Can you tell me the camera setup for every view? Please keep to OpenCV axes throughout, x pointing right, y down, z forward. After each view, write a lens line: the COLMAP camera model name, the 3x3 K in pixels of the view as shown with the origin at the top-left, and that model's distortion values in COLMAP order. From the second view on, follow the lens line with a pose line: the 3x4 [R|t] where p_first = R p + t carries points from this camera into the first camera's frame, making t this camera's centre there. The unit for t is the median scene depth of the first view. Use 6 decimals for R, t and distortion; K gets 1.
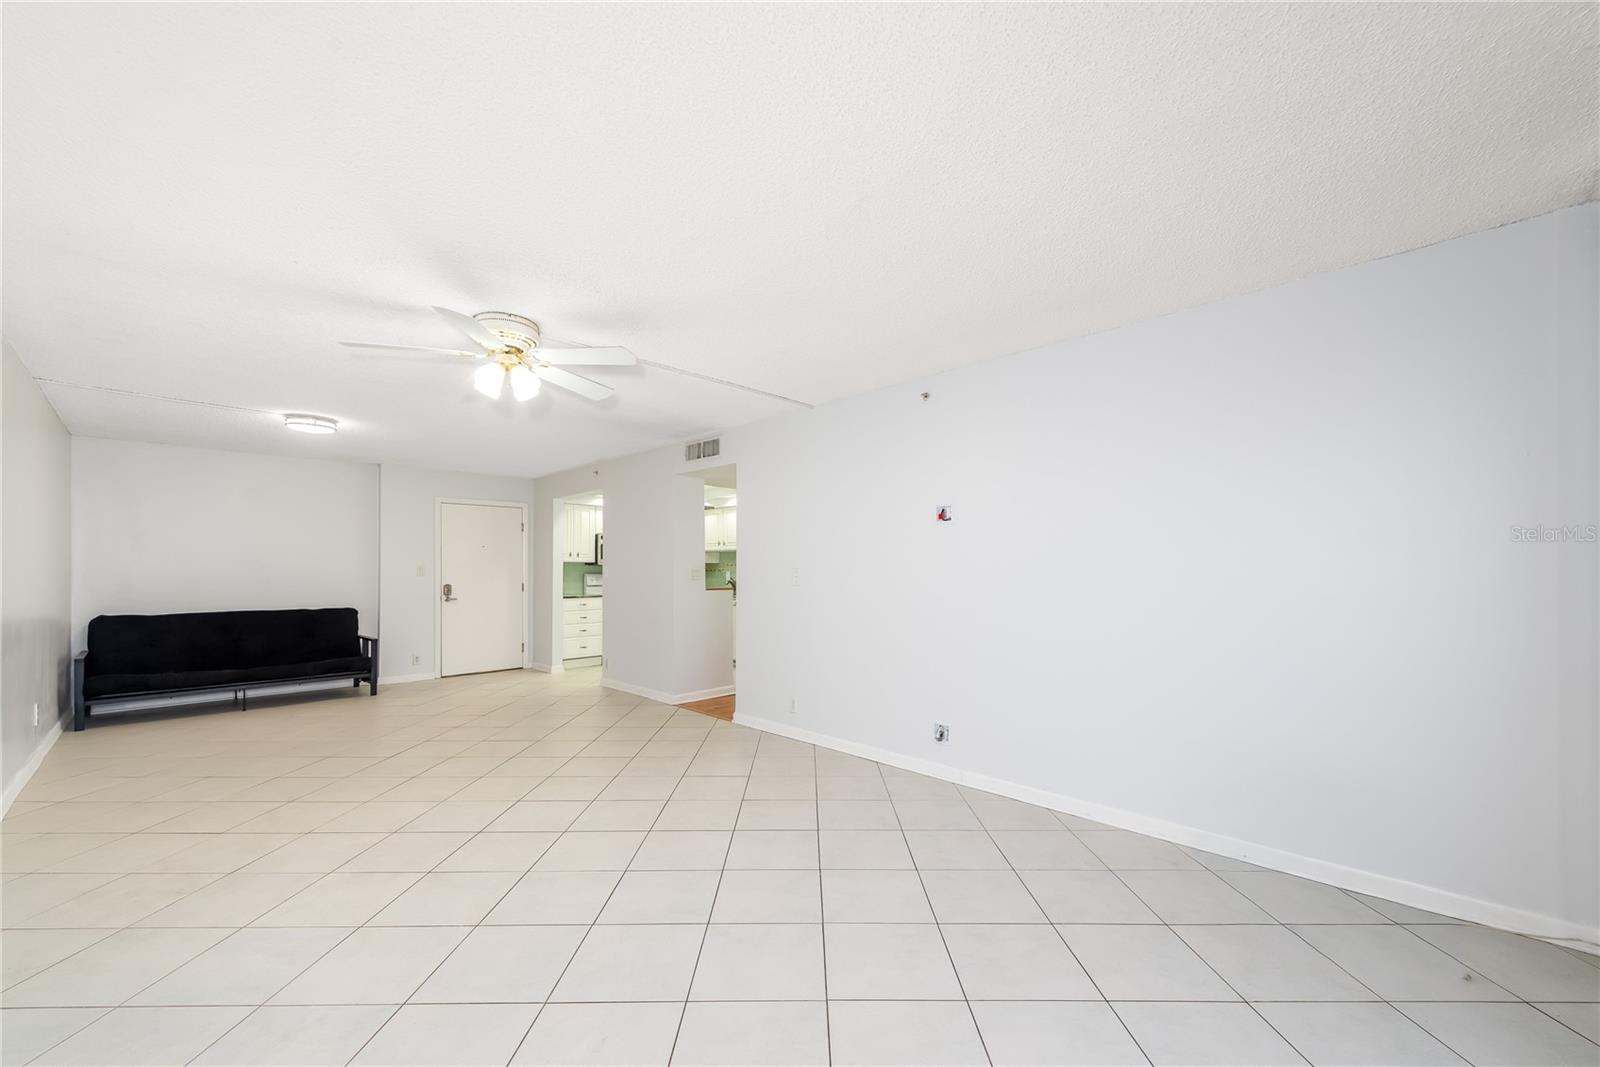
lens RADIAL K [[627.5, 0, 809.2], [0, 627.5, 559.9], [0, 0, 1]] dist [0.021216, -0.006882]
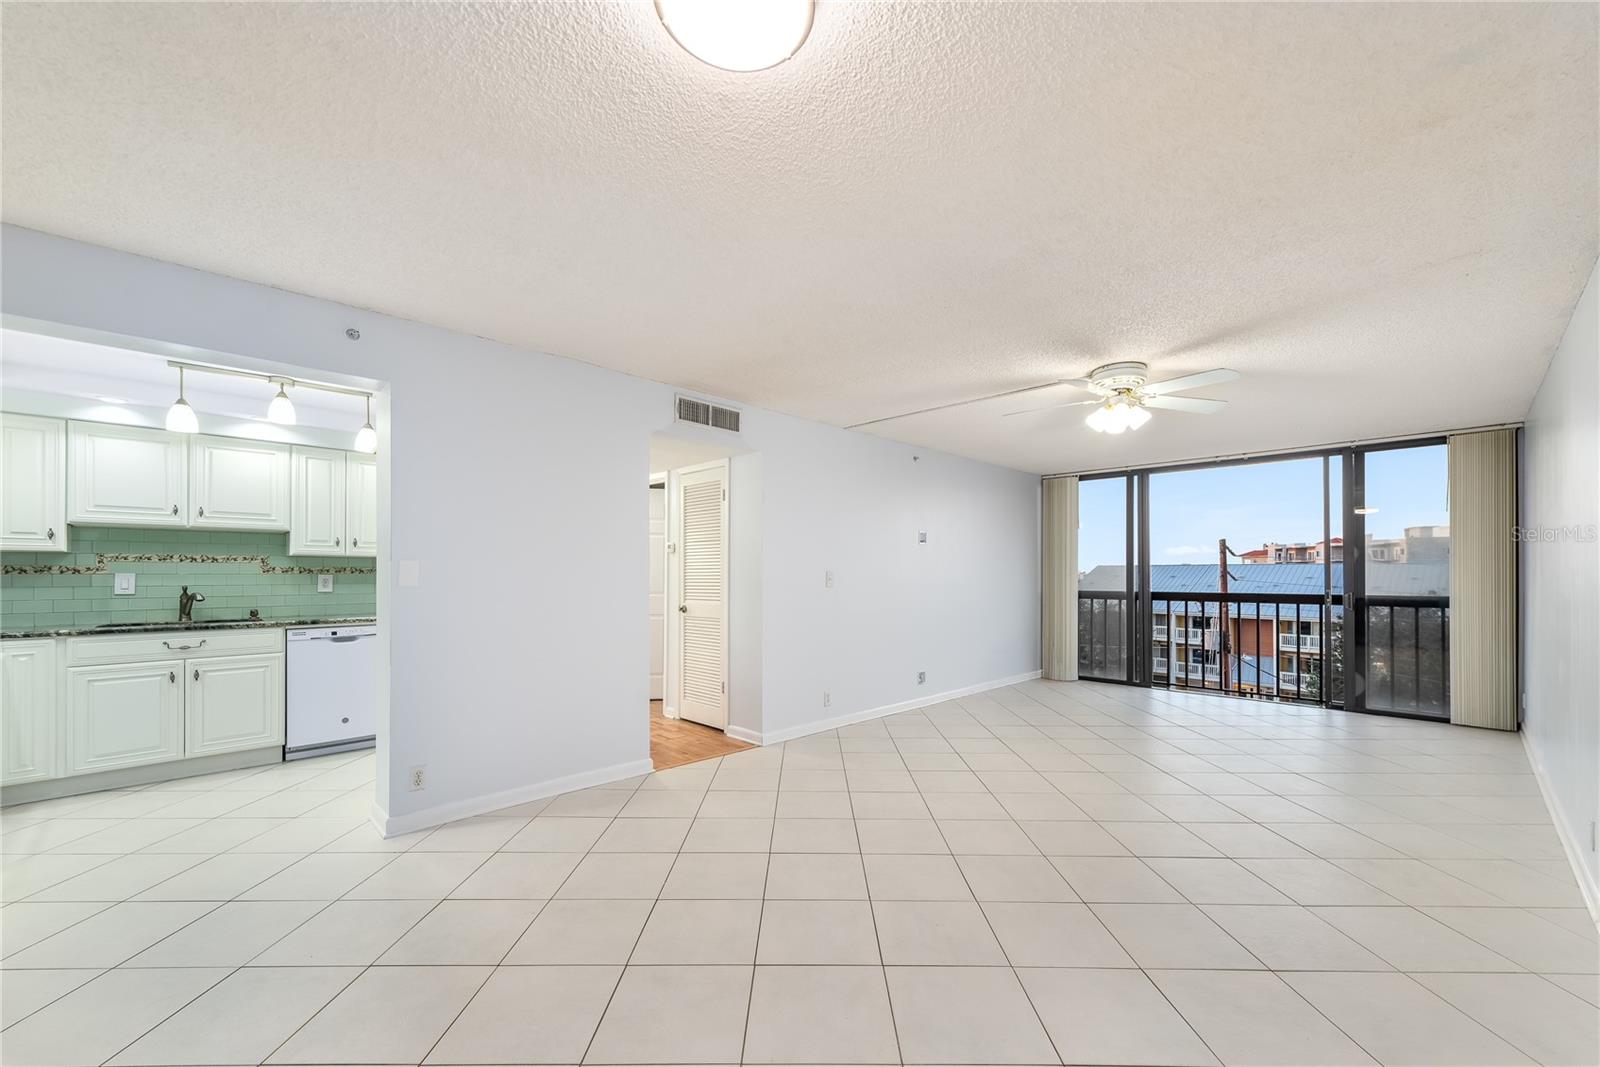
lens RADIAL K [[617.2, 0, 797.7], [0, 617.2, 568.1], [0, 0, 1]] dist [0.000148, -0.000465]
pose [[-0.010711, 0.004124, 0.999934, -0.711685], [-0.017484, 0.999838, -0.004311, 0.011534], [-0.999790, -0.017529, -0.010638, 0.681068]]
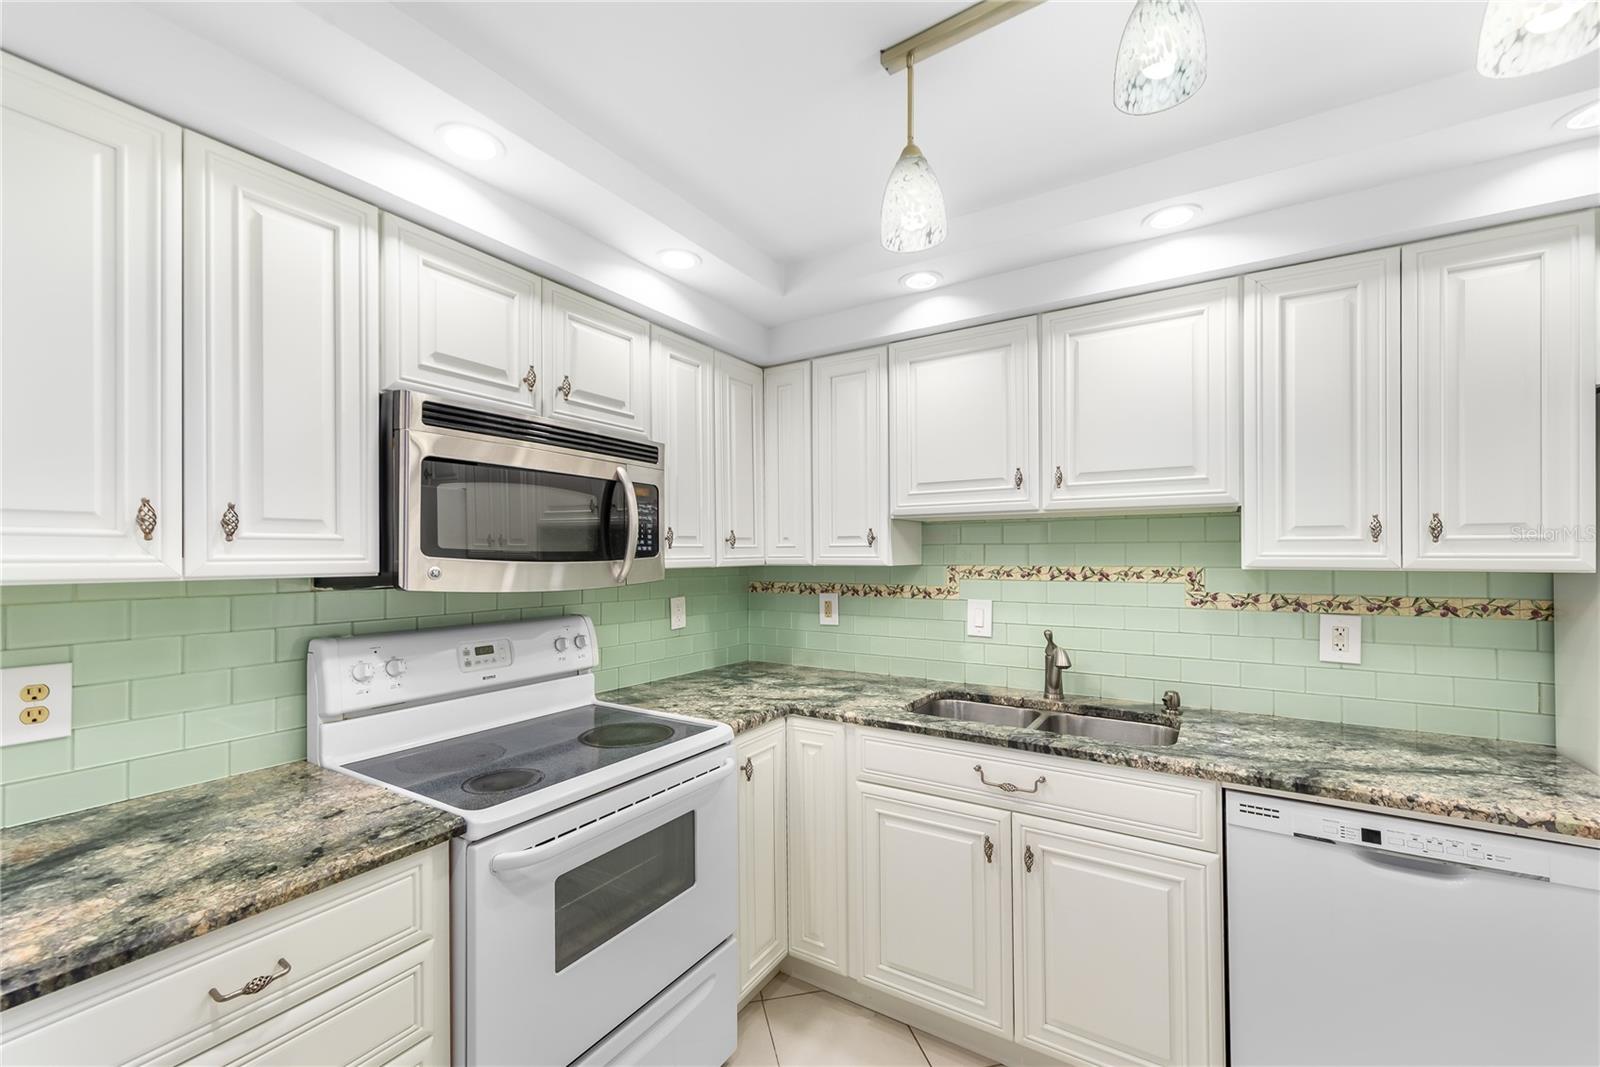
lens RADIAL K [[651.9, 0, 801.8], [0, 651.9, 551.8], [0, 0, 1]] dist [0.007719, -0.000111]
pose [[0.972439, -0.003749, 0.233127, -0.327088], [0.001022, 0.999930, 0.011817, -0.004022], [-0.233155, -0.011253, 0.972375, 0.966840]]
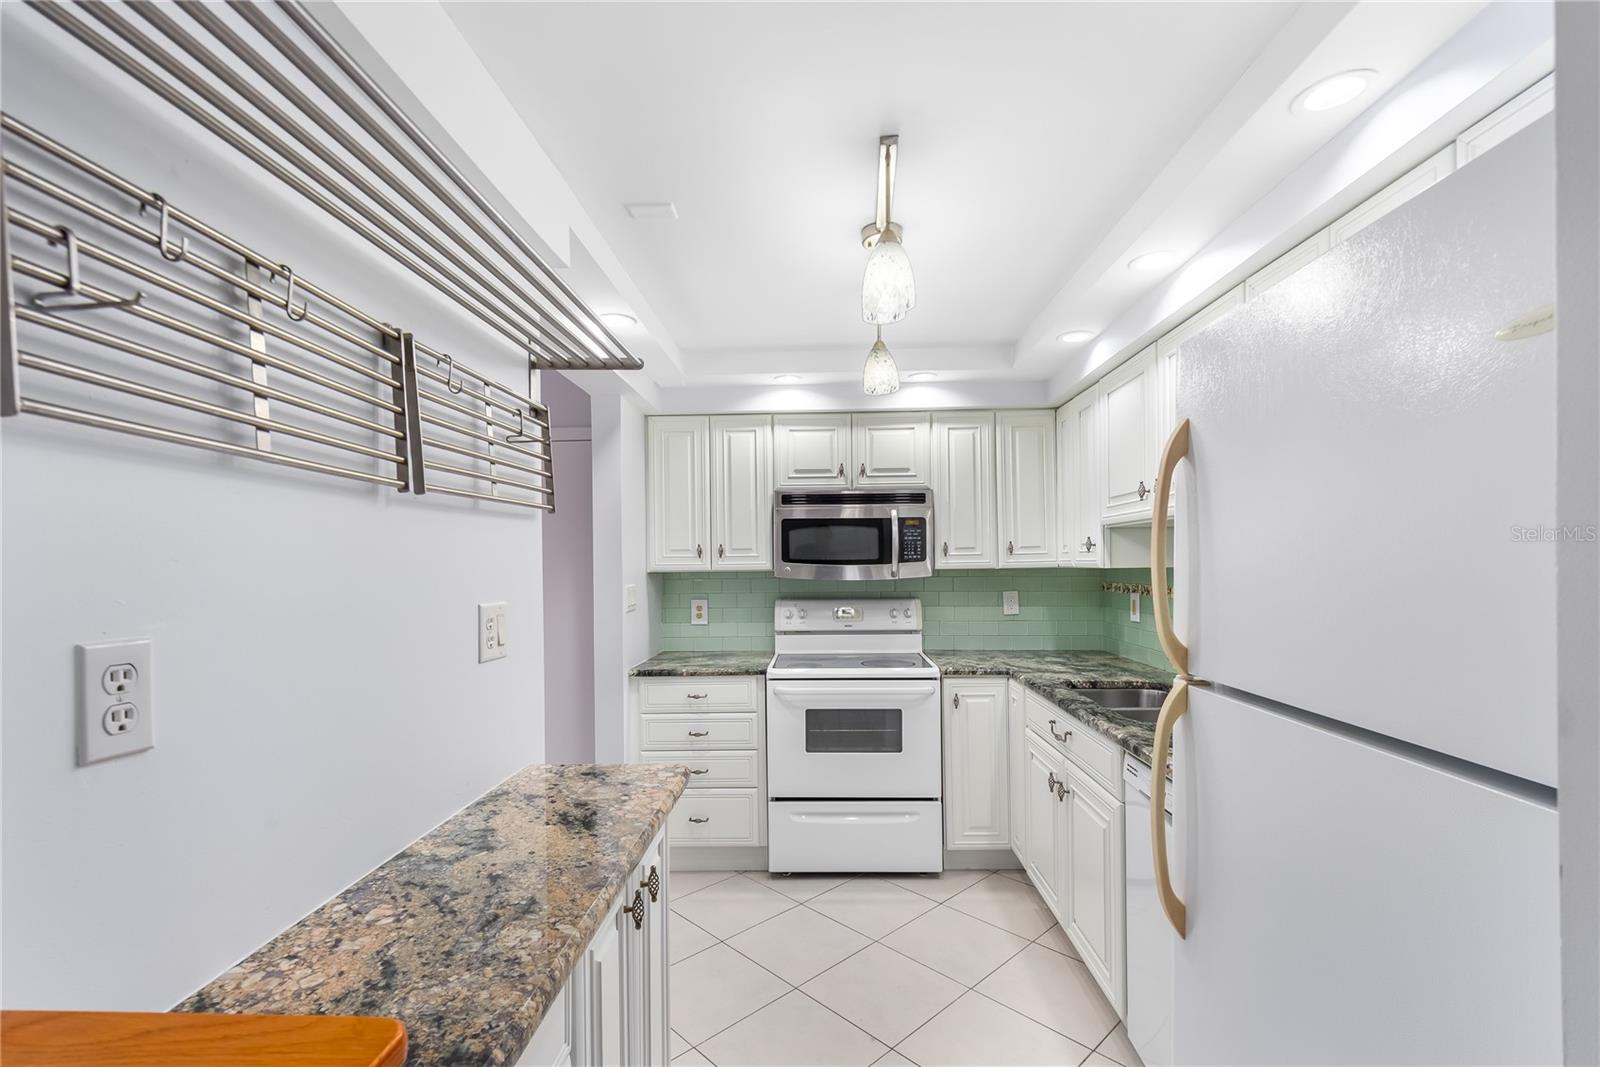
lens RADIAL K [[701.7, 0, 811.6], [0, 701.7, 564.5], [0, 0, 1]] dist [0.015533, -0.000417]
pose [[0.697968, -0.009325, -0.716069, -0.044348], [0.023774, 0.999666, 0.010155, -0.003570], [0.715734, -0.024112, 0.697956, 0.865610]]
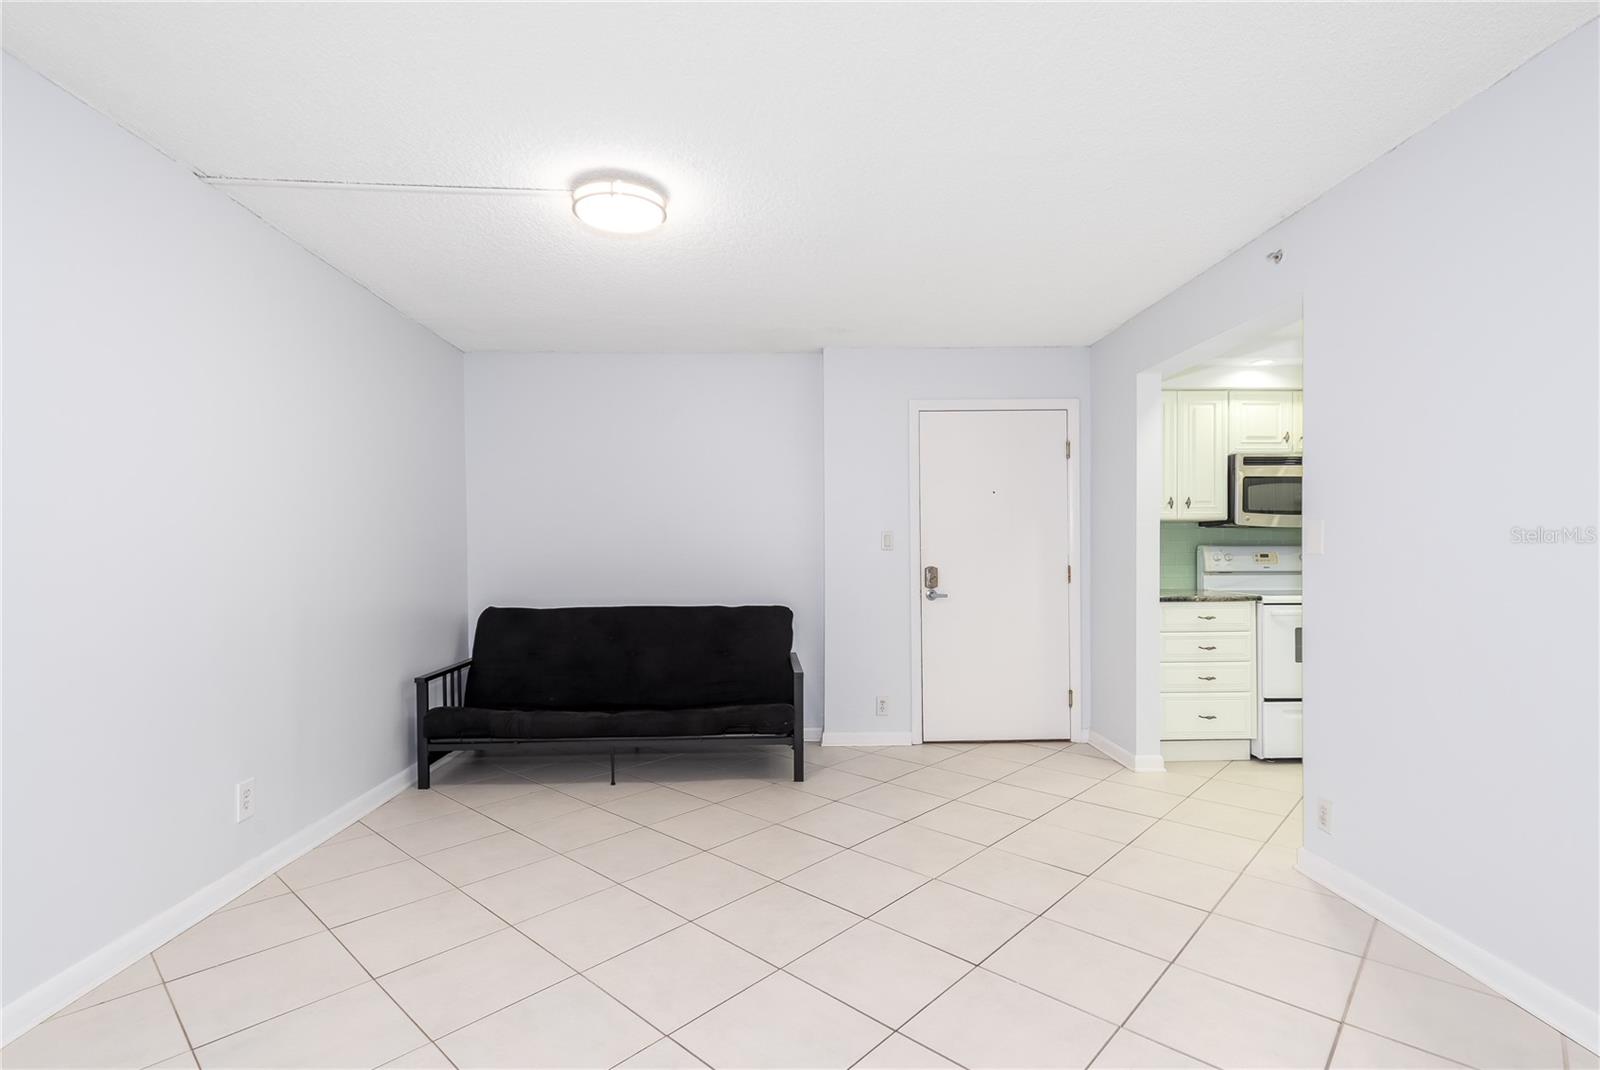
lens RADIAL K [[741.7, 0, 799.1], [0, 741.7, 556.8], [0, 0, 1]] dist [-0.000450, -0.000063]
pose [[0.724484, 0.007285, -0.689253, -0.236237], [0.017682, 0.999419, 0.029150, 0.011212], [0.689065, -0.033306, 0.723934, 0.494831]]
